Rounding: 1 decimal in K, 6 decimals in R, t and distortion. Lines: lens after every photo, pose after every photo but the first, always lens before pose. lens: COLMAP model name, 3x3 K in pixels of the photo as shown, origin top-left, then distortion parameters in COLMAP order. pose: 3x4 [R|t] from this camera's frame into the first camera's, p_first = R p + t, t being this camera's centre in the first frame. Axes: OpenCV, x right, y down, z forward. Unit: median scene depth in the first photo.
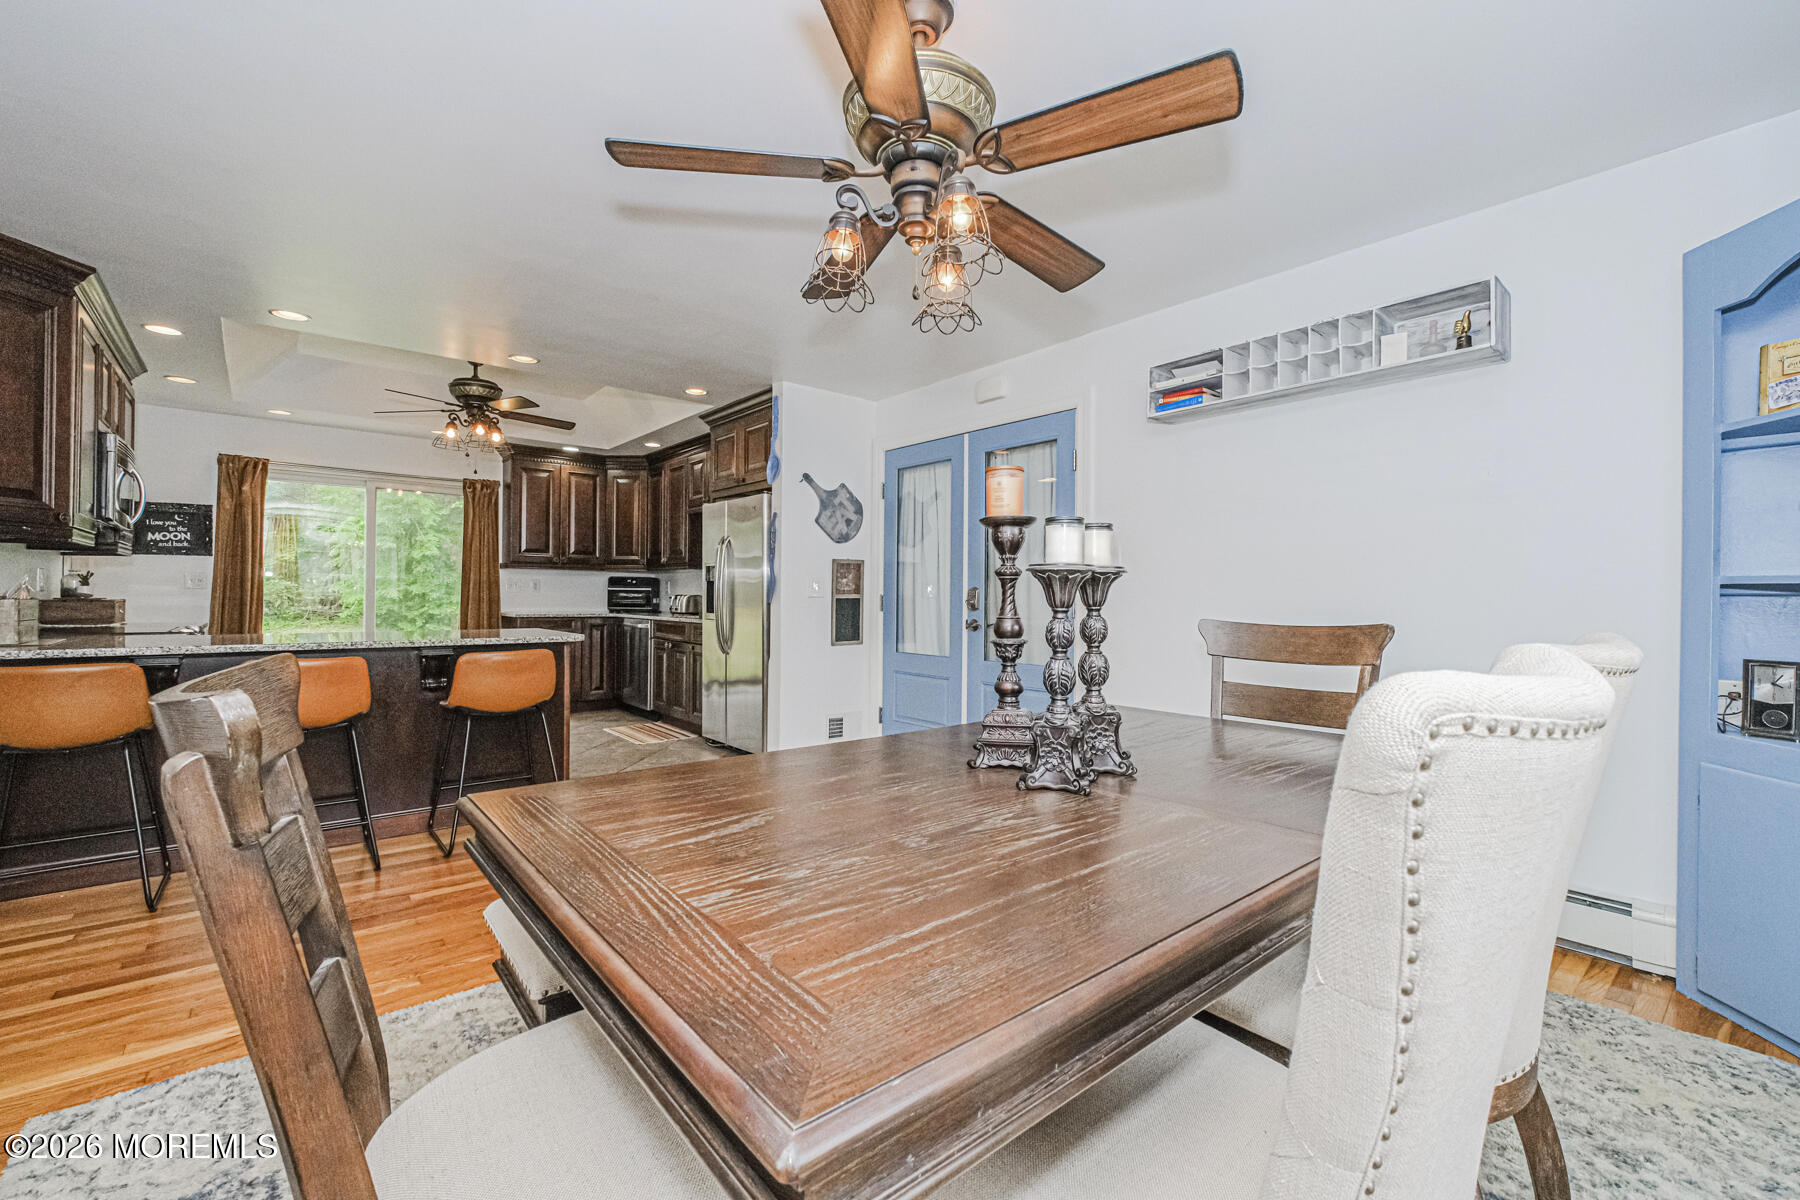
lens RADIAL K [[745.6, 0, 900.0], [0, 745.6, 600.0], [0, 0, 1]] dist [-0.010747, -0.000101]
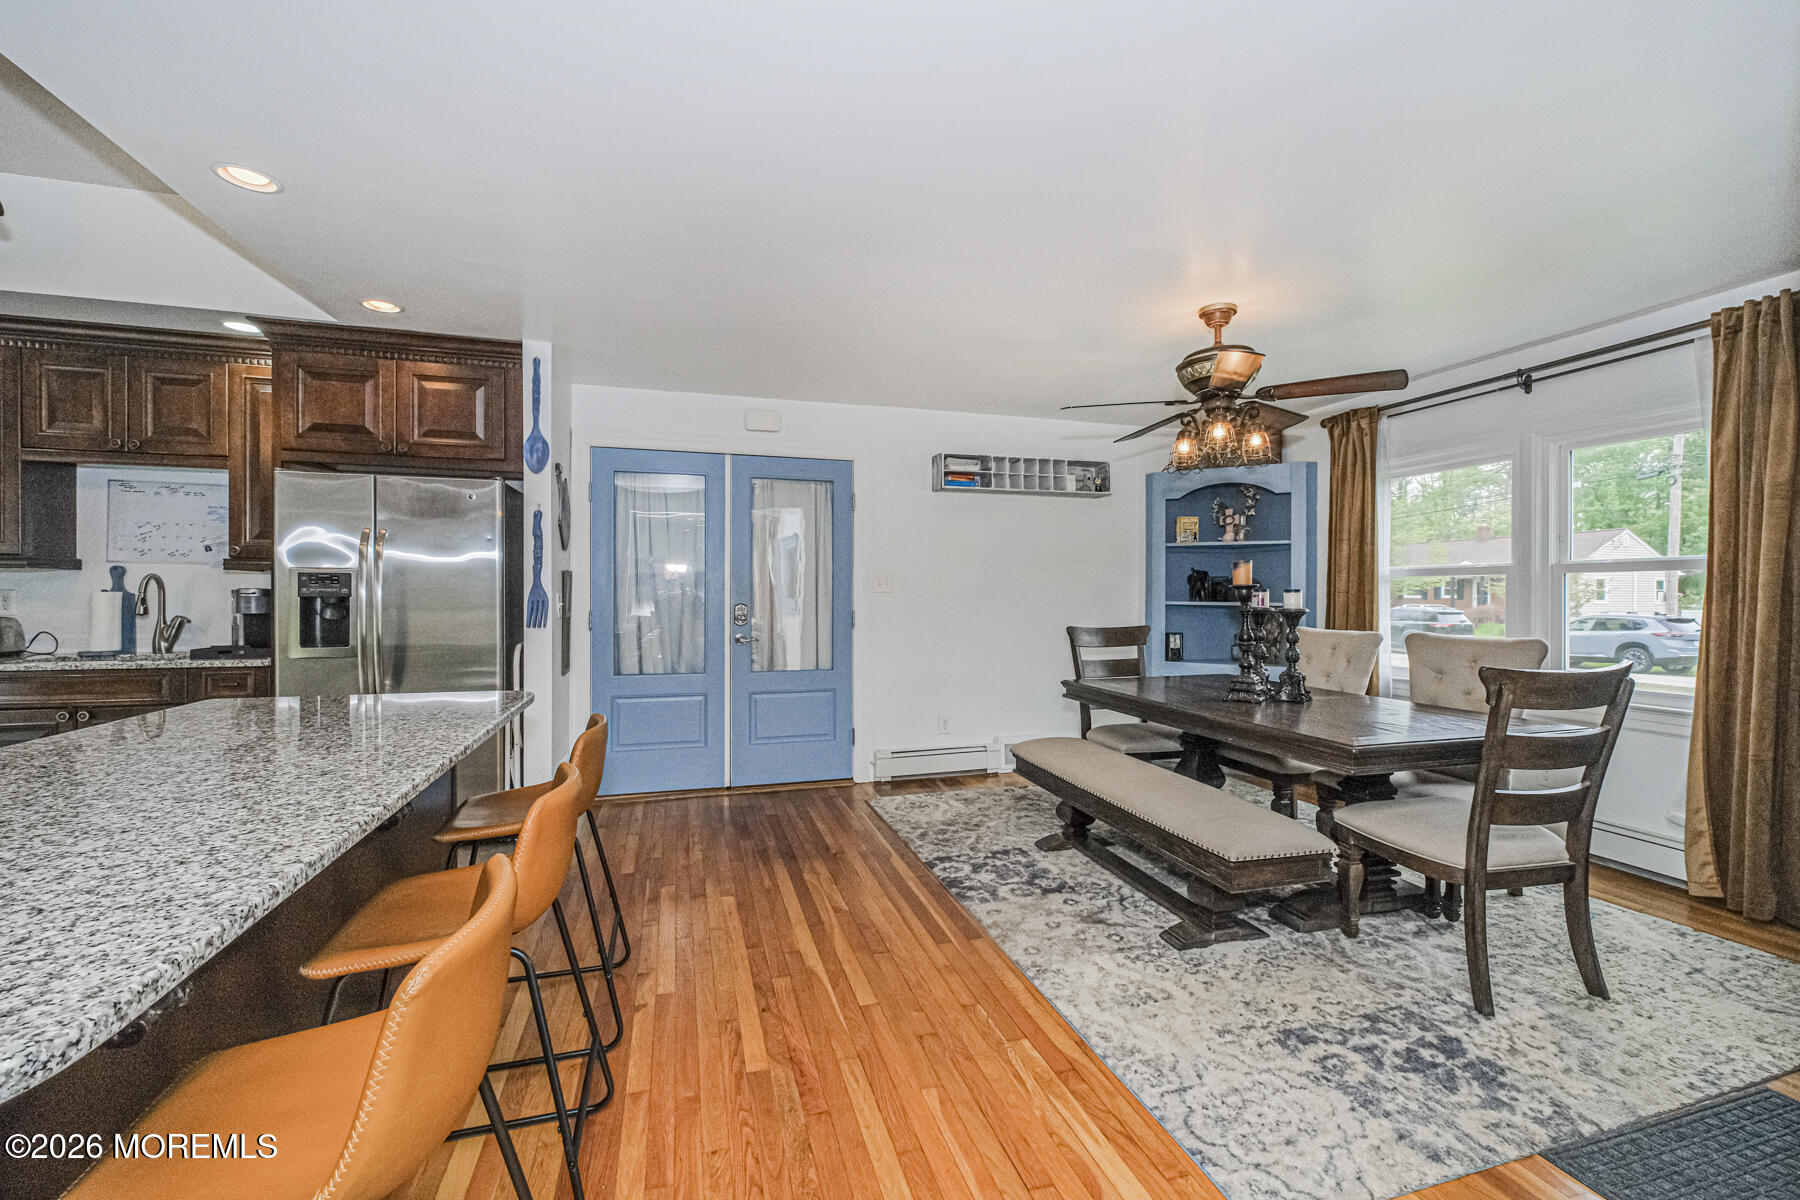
lens RADIAL K [[749.8, 0, 902.1], [0, 749.8, 601.1], [0, 0, 1]] dist [-0.002670, -0.000183]
pose [[0.398749, -0.018279, 0.916878, -0.599894], [0.003750, 0.999825, 0.018302, -0.028867], [-0.917052, -0.003860, 0.398748, 0.279943]]
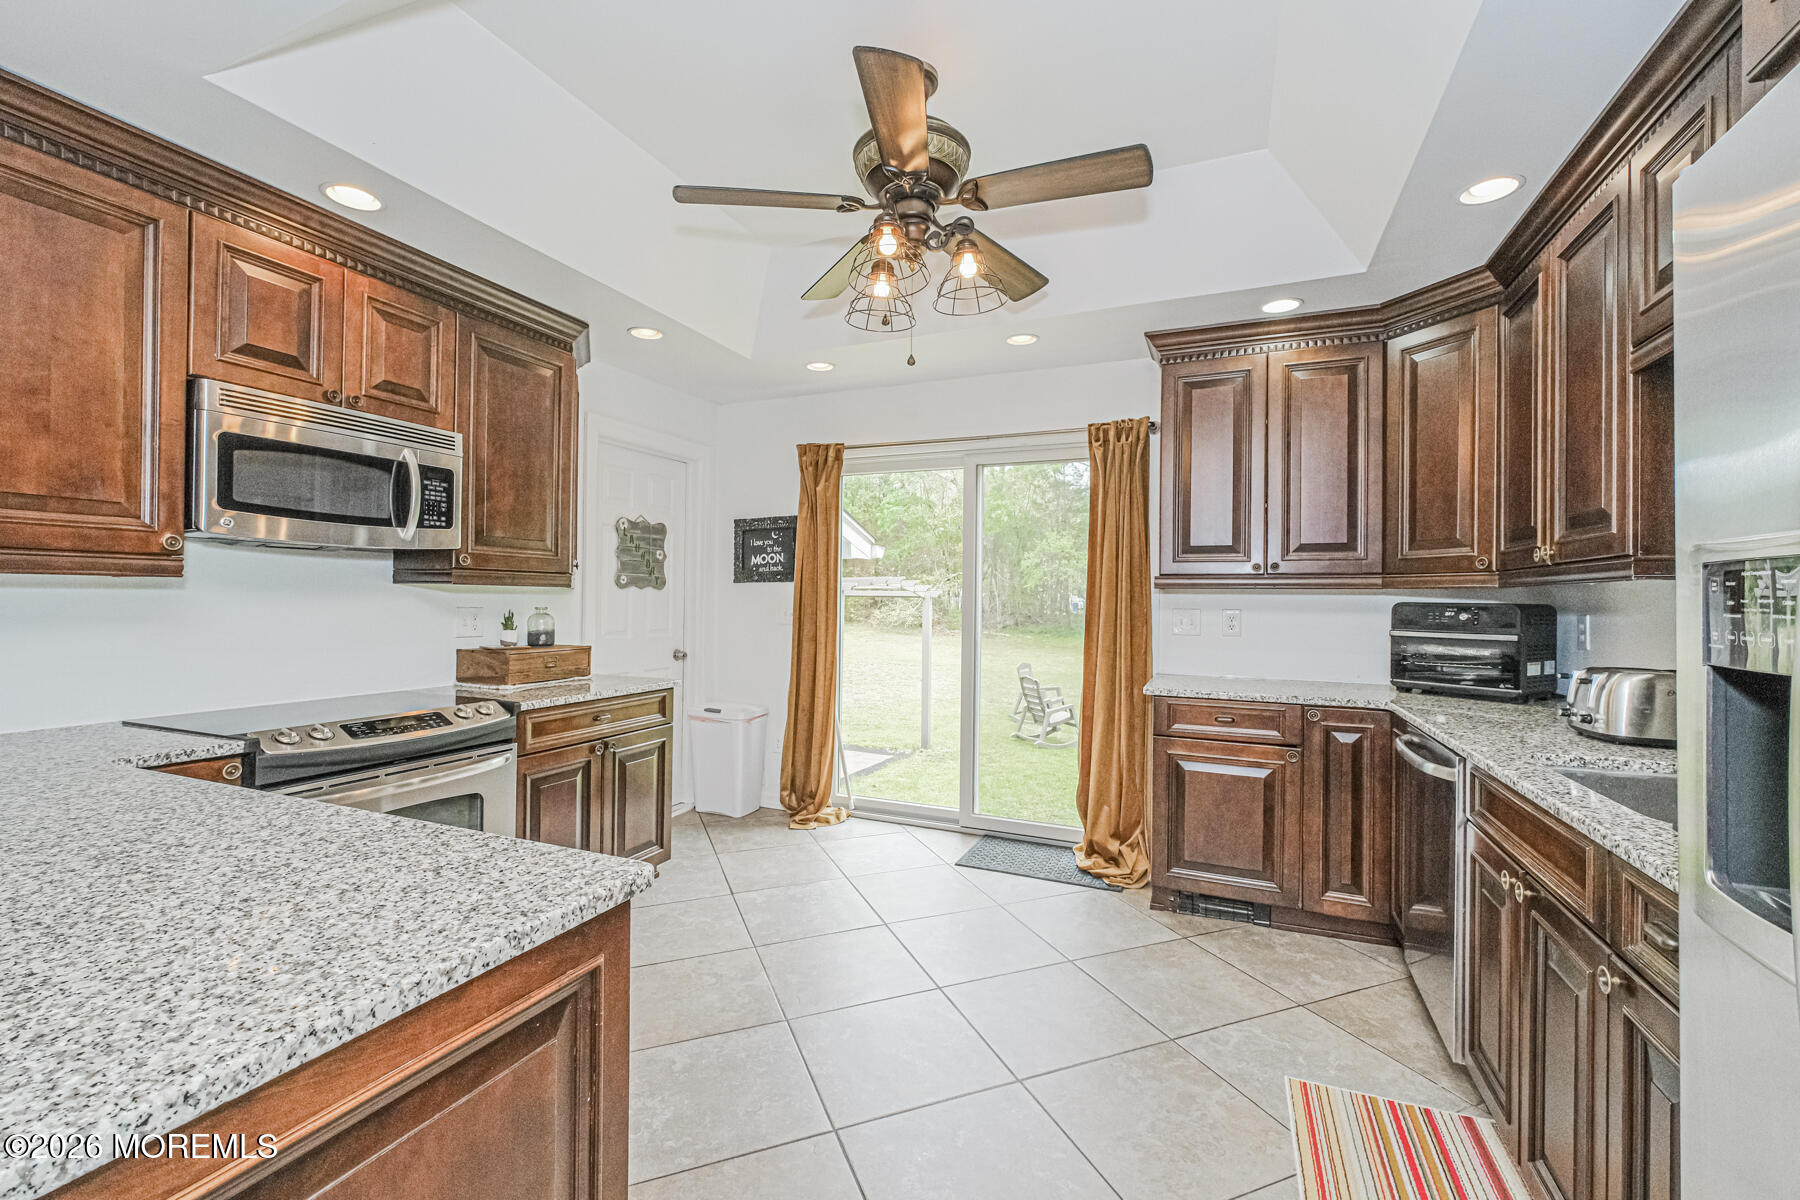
lens RADIAL K [[758.6, 0, 900.2], [0, 758.6, 593.2], [0, 0, 1]] dist [-0.000490, 0.000241]
pose [[0.449574, -0.013741, -0.893137, -0.187739], [-0.009962, 0.999742, -0.020396, -0.033361], [0.893187, 0.018068, 0.449322, 0.748879]]
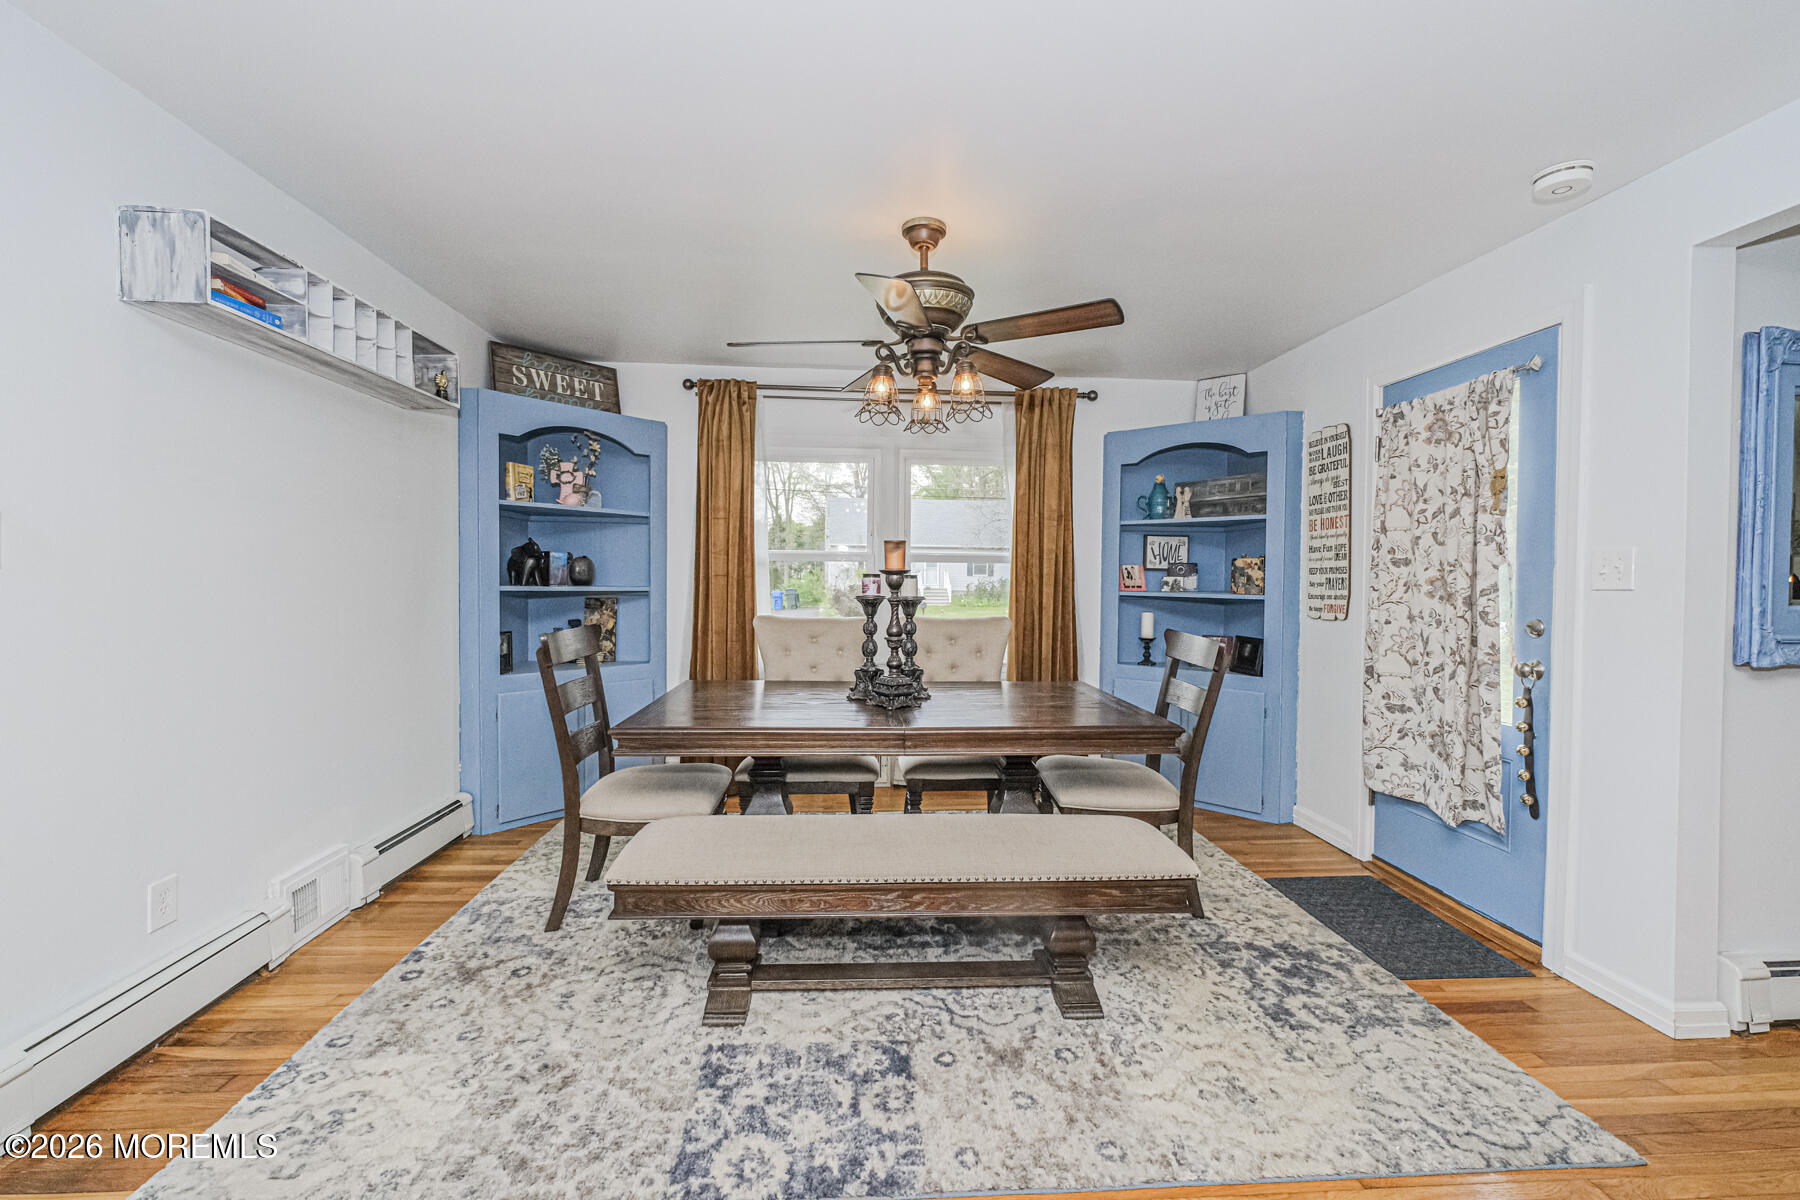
lens RADIAL K [[753.2, 0, 901.6], [0, 753.2, 596.1], [0, 0, 1]] dist [-0.002556, 0.000107]
pose [[-0.809949, -0.032467, 0.585601, -0.252302], [-0.018292, 0.999379, 0.030108, -0.027219], [-0.586215, 0.013674, -0.810040, 0.664192]]
